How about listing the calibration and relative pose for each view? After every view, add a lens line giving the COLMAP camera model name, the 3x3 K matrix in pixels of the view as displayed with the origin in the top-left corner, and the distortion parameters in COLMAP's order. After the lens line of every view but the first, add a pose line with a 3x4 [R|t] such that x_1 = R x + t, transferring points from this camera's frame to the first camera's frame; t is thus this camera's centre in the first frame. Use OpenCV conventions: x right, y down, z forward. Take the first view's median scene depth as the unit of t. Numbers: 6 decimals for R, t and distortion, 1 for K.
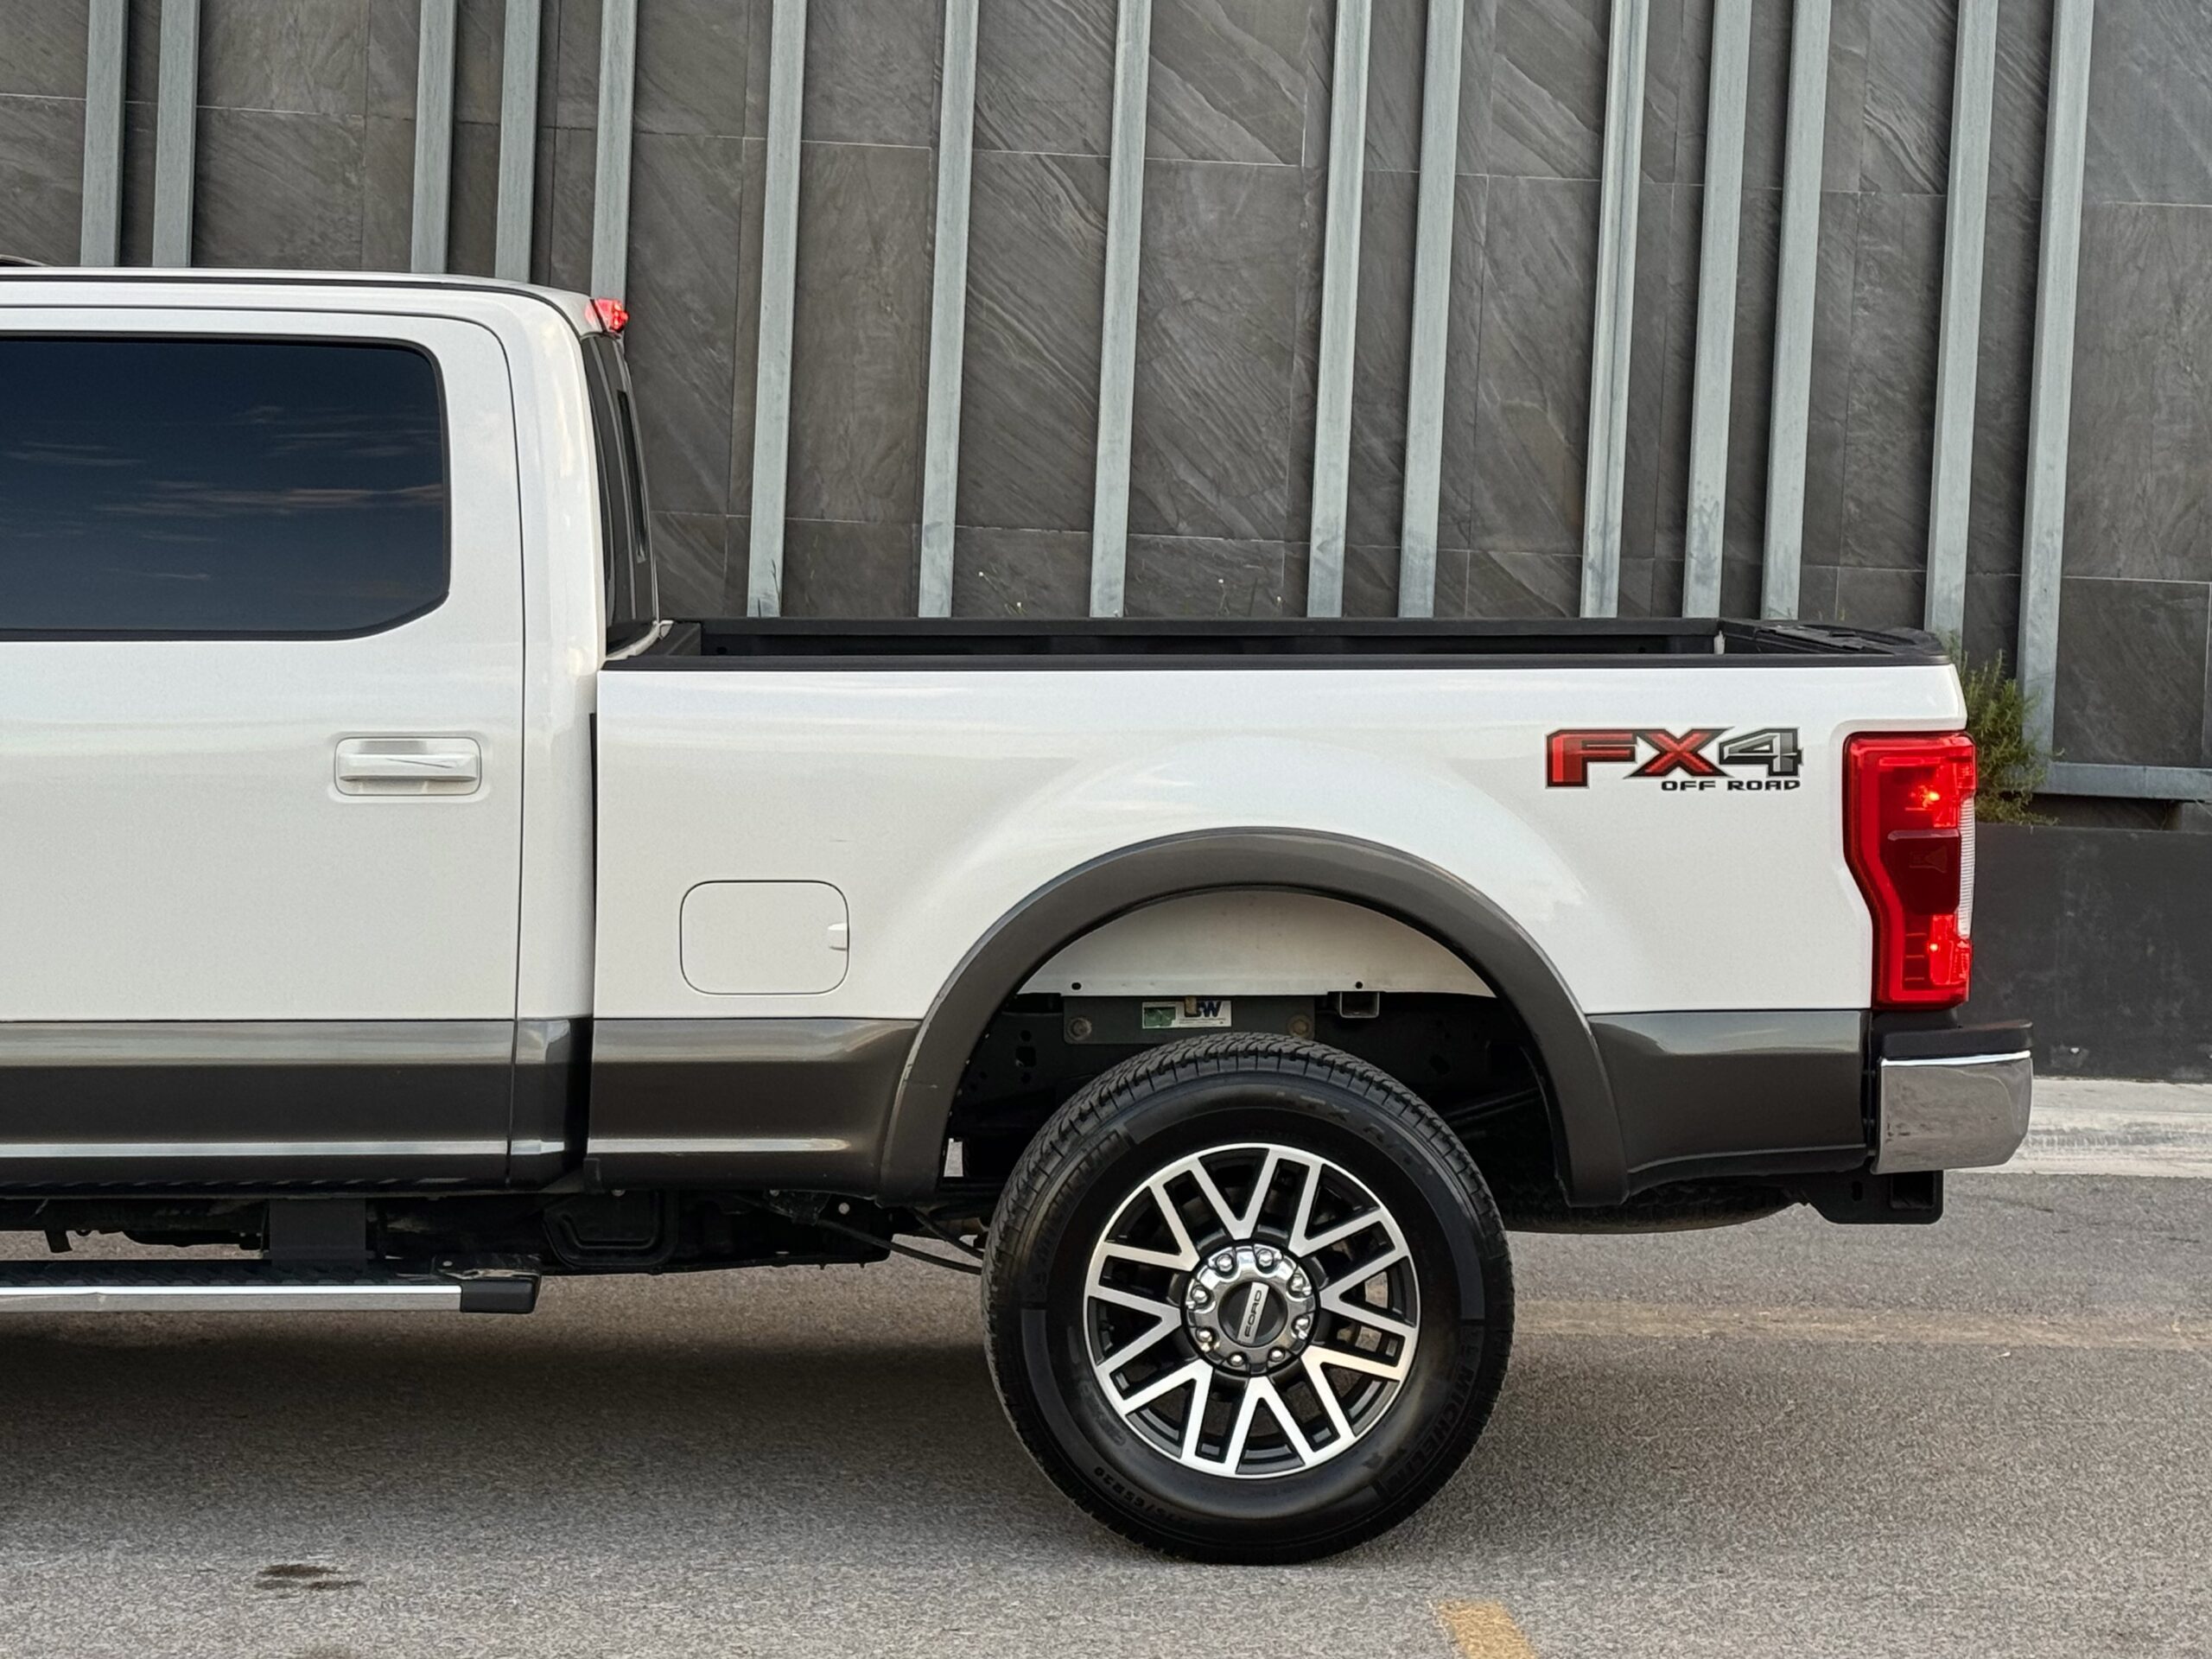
lens RADIAL K [[4329.5, 0, 1062.4], [0, 4329.5, 848.9], [0, 0, 1]] dist [0.119699, 0.000000]
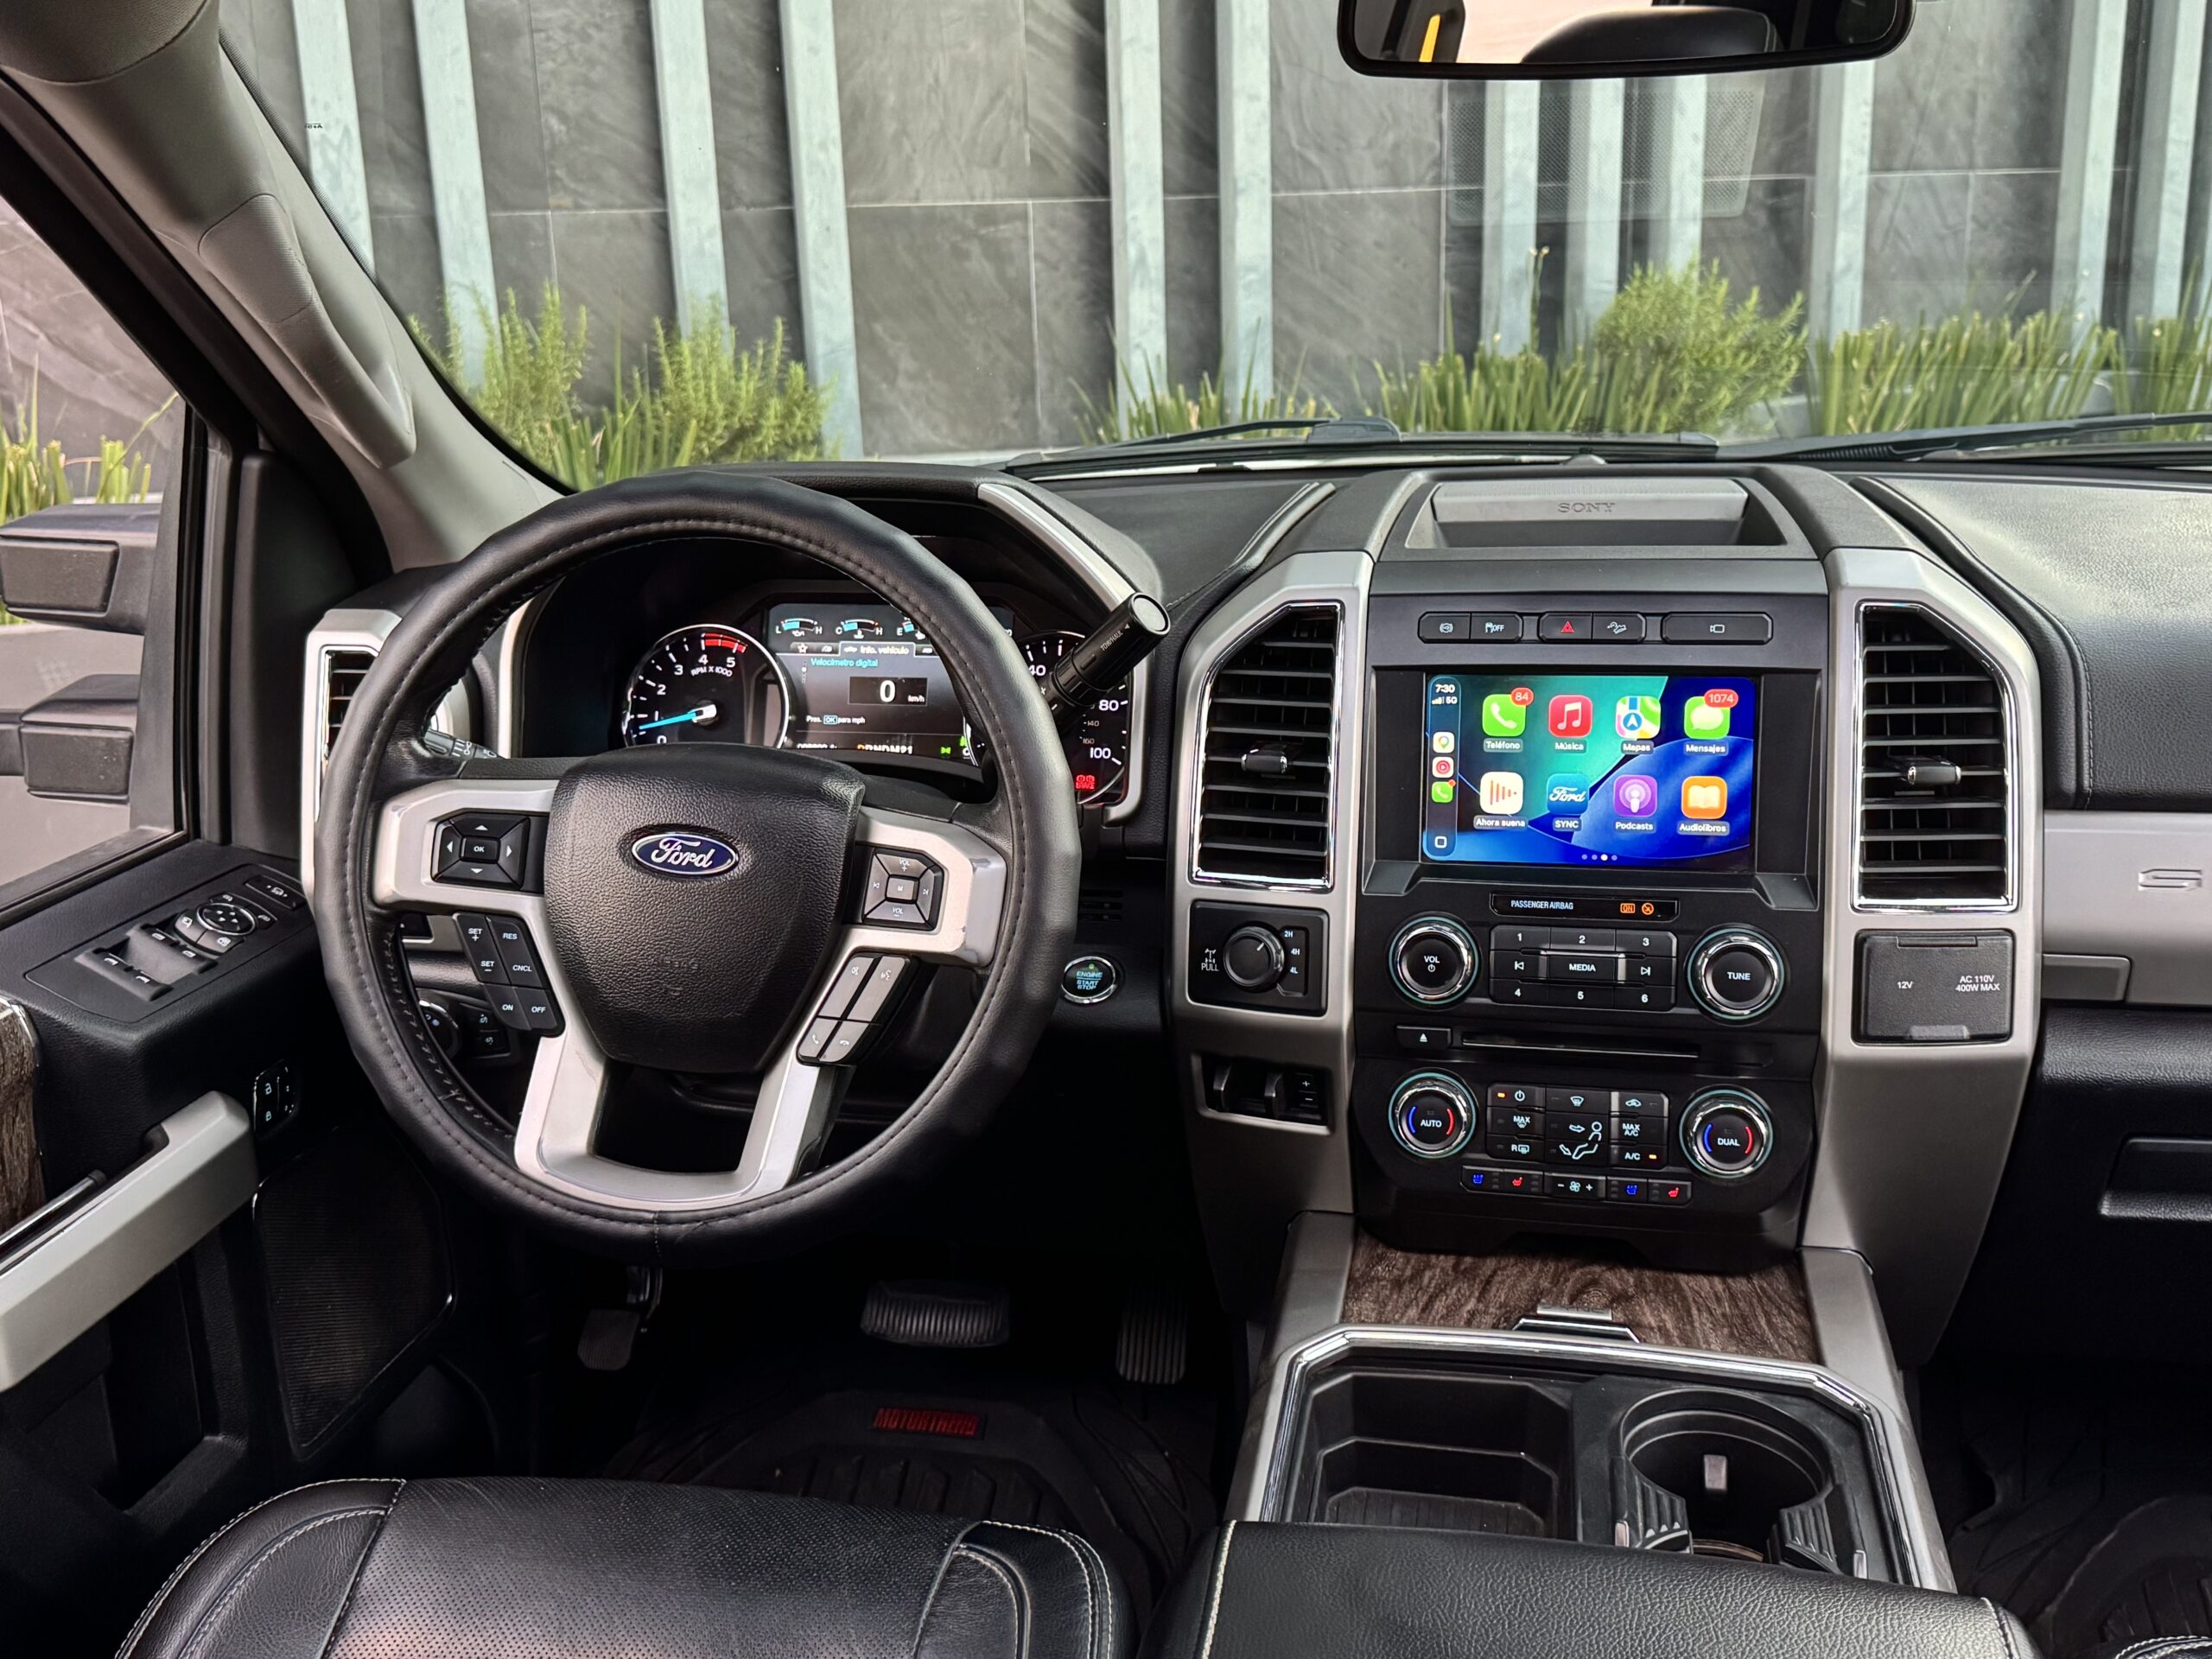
lens RADIAL K [[2028.2, 0, 1055.4], [0, 2028.2, 846.4], [0, 0, 1]] dist [0.032058, 0.000000]
pose [[0.947281, -0.160503, 0.277305, 0.148589], [0.083442, 0.959199, 0.270138, -0.048500], [-0.309349, -0.232758, 0.922023, 0.640536]]
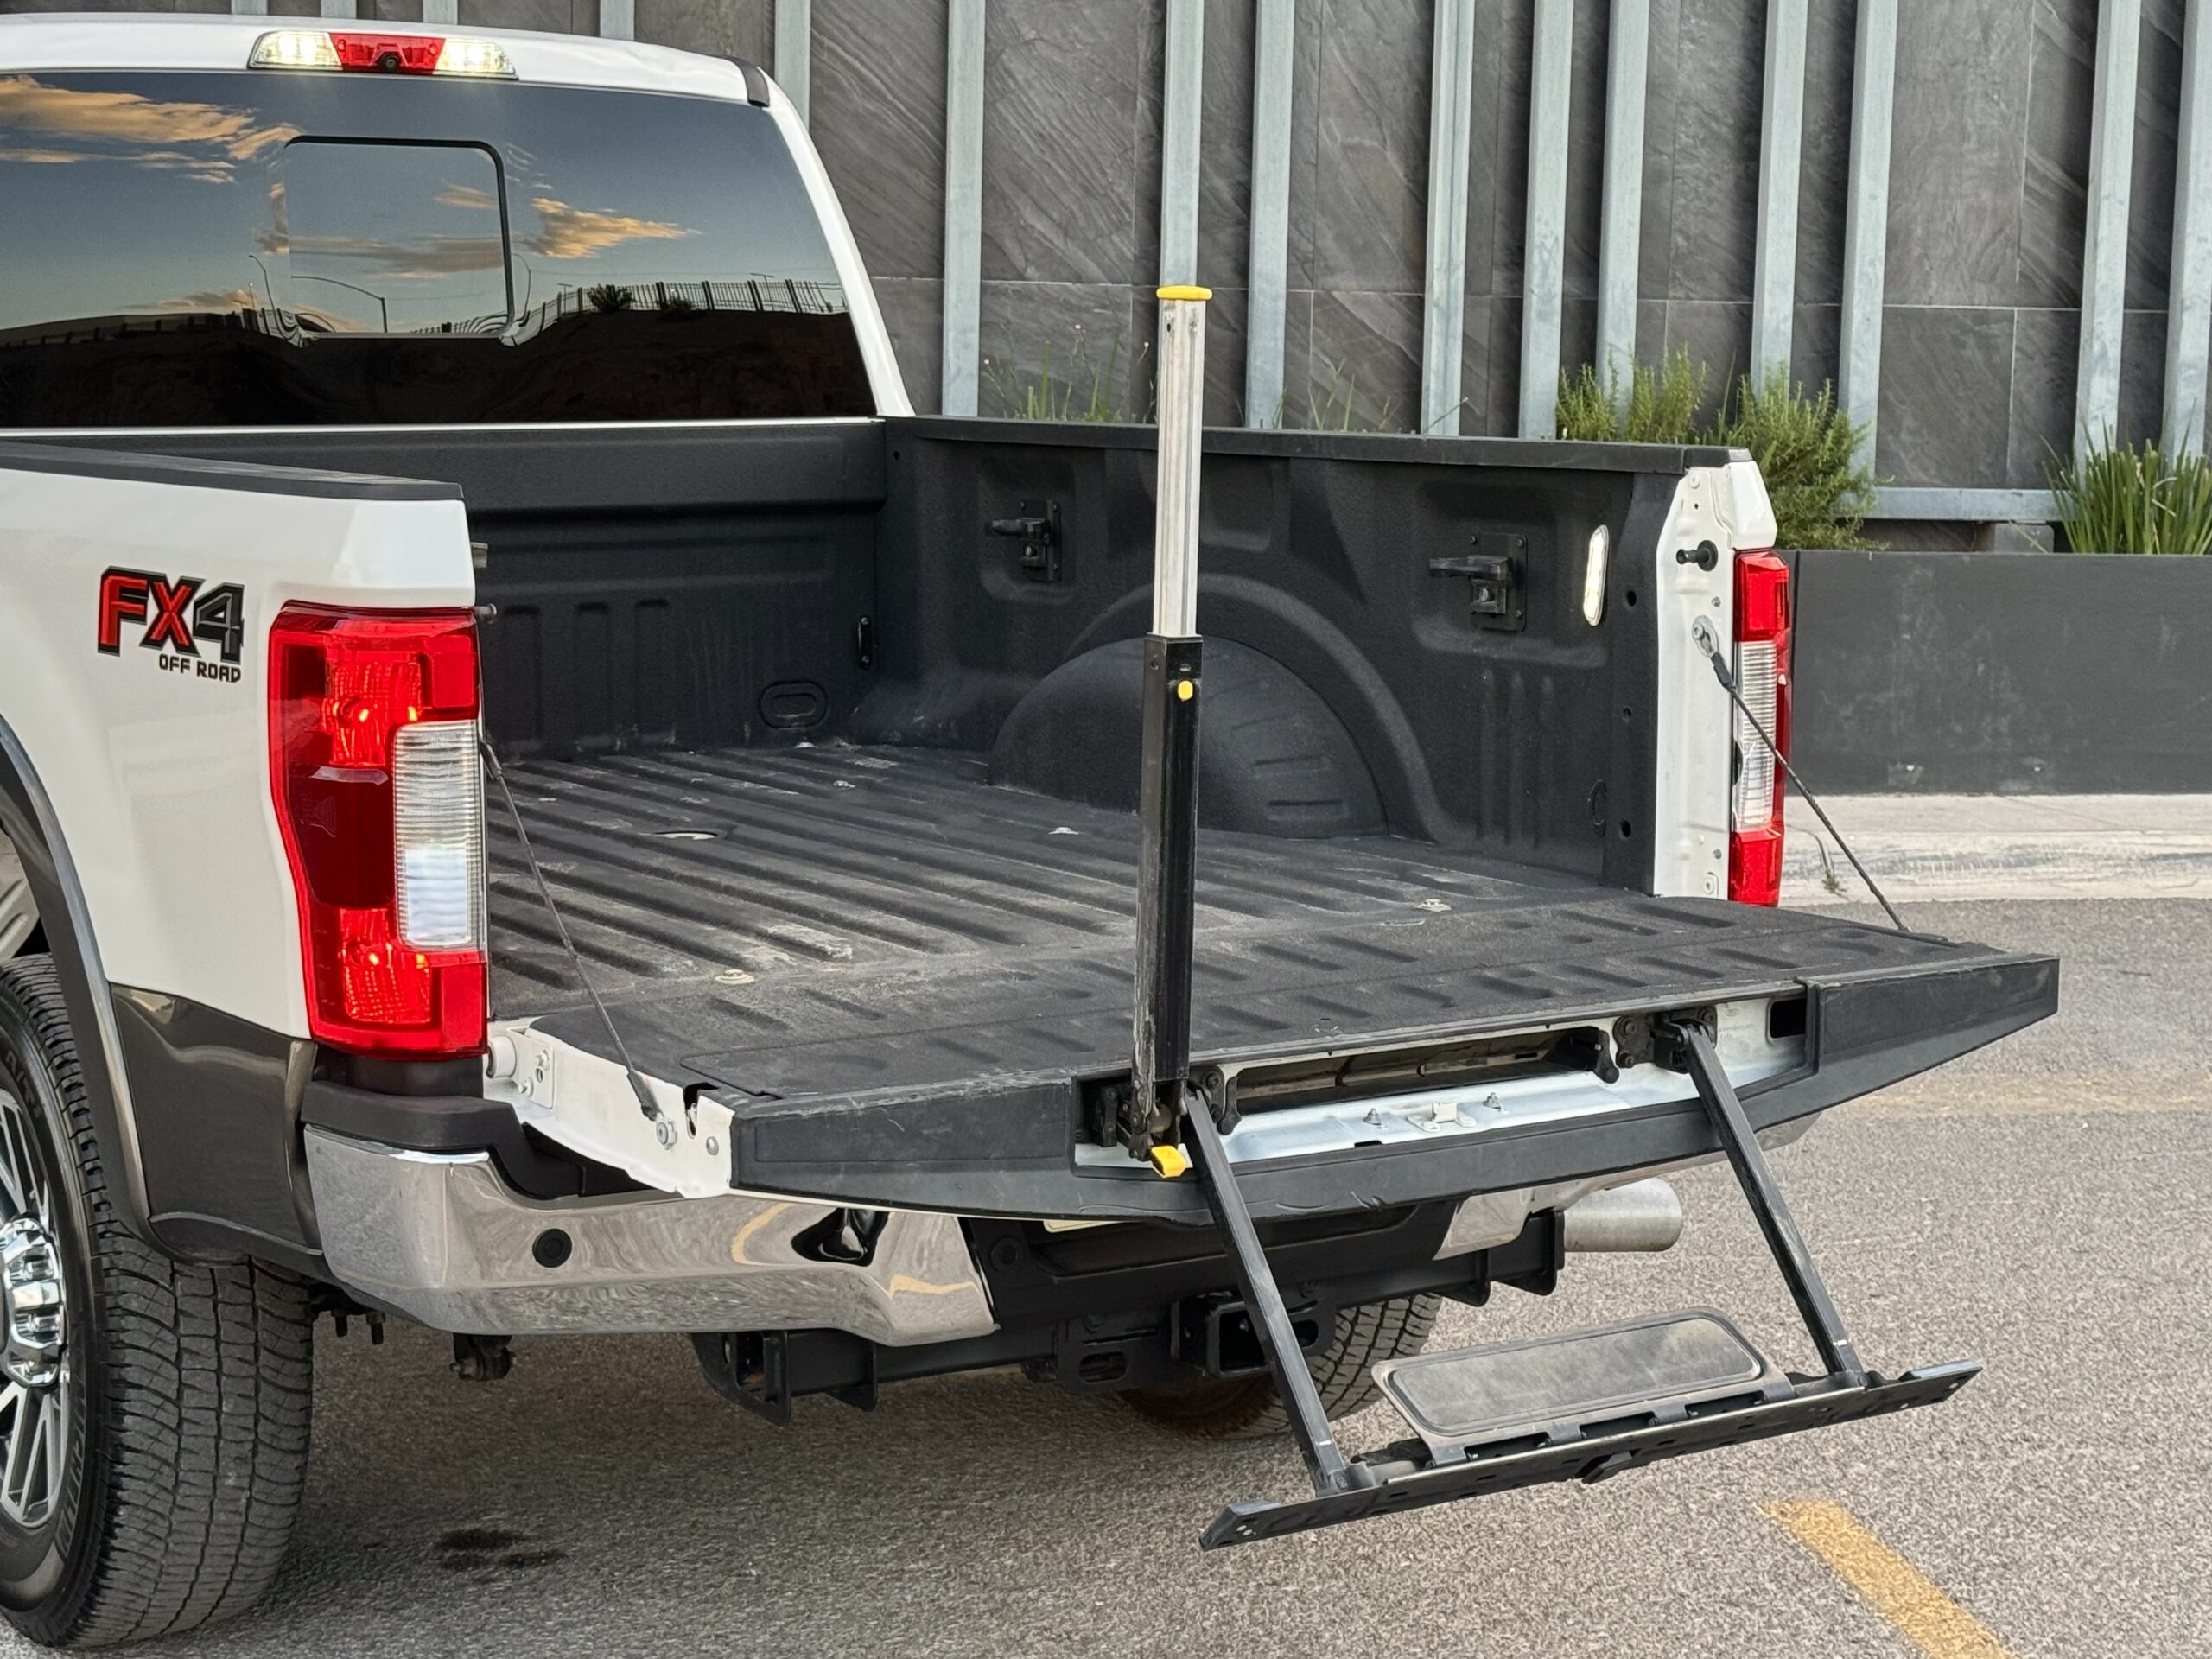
lens RADIAL K [[3763.3, 0, 1073.3], [0, 3763.3, 839.1], [0, 0, 1]] dist [0.132691, 0.000000]
pose [[0.992329, -0.033981, 0.118867, -0.070559], [0.024422, 0.996417, 0.080970, -0.014227], [-0.121192, -0.077446, 0.989603, 0.128159]]
